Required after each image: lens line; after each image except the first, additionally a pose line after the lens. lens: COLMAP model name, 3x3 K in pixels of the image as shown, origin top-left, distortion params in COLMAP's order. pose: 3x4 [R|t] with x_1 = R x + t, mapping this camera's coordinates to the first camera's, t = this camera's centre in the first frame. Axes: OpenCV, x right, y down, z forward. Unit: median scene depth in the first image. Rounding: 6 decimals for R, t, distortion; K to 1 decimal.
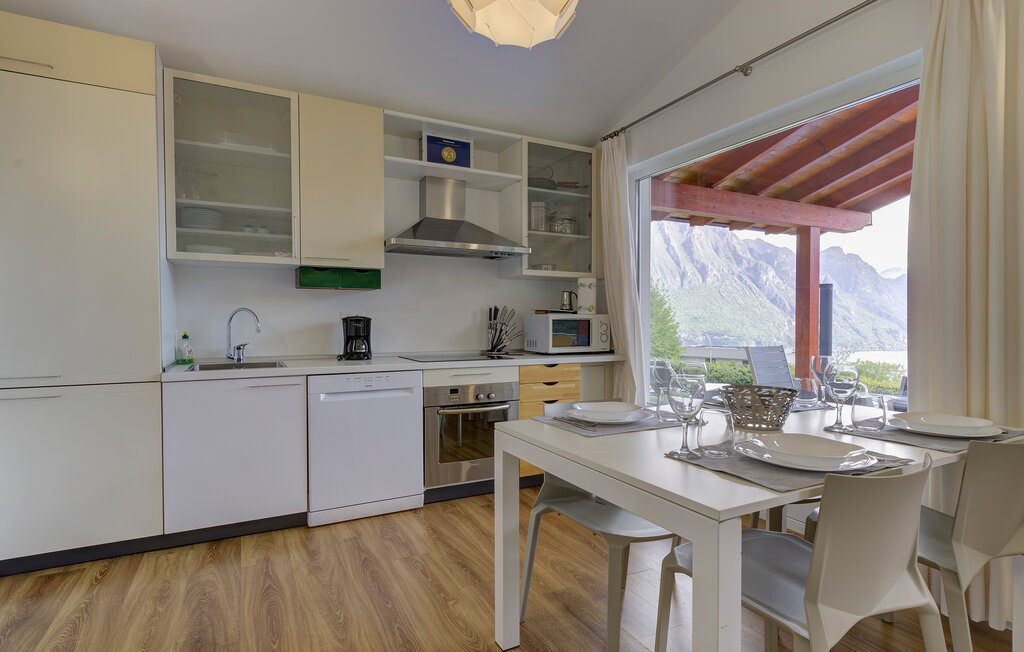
lens RADIAL K [[543.9, 0, 521.2], [0, 543.9, 331.2], [0, 0, 1]] dist [0.005421, 0.001024]
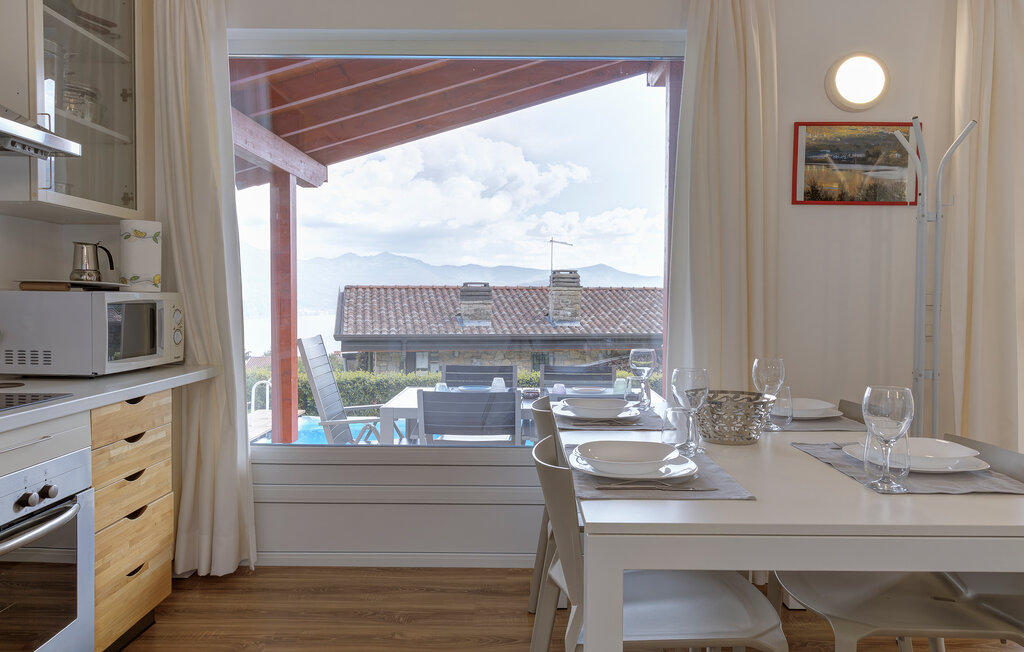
lens RADIAL K [[747.2, 0, 517.6], [0, 747.2, 321.8], [0, 0, 1]] dist [0.005035, -0.002548]
pose [[0.454089, -0.026810, 0.890553, -0.348562], [0.008443, 0.999632, 0.025788, -0.018530], [-0.890916, -0.004191, 0.454148, 0.372345]]
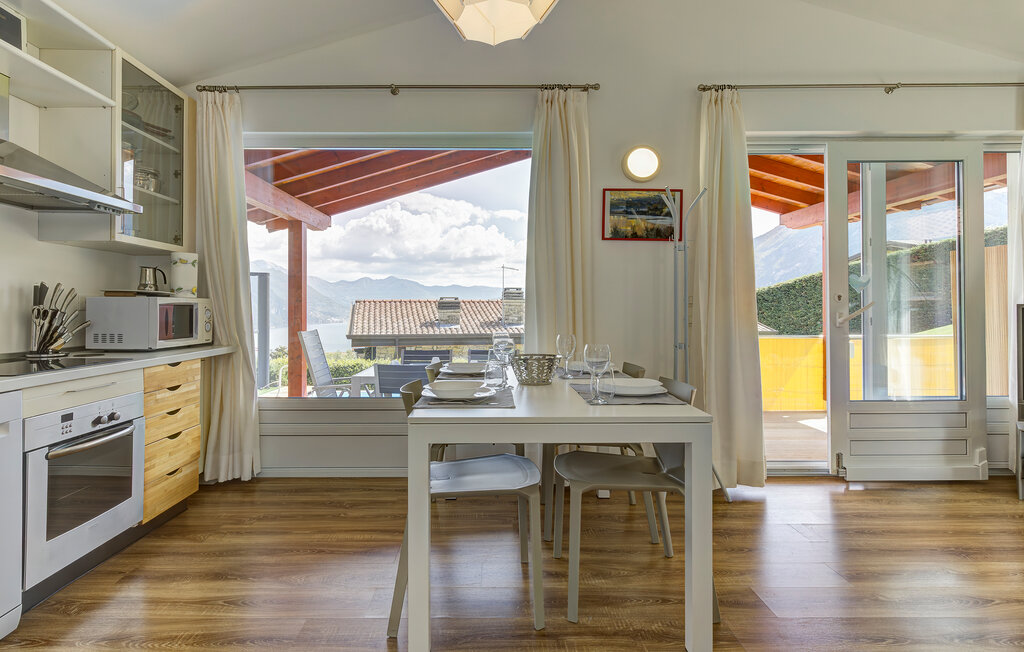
lens RADIAL K [[543.9, 0, 495.8], [0, 543.9, 301.8], [0, 0, 1]] dist [0.005421, 0.001024]
pose [[0.443533, 0.010406, 0.896198, -0.400679], [0.016040, 0.999680, -0.019546, -0.002437], [-0.896114, 0.023044, 0.443225, 0.234981]]
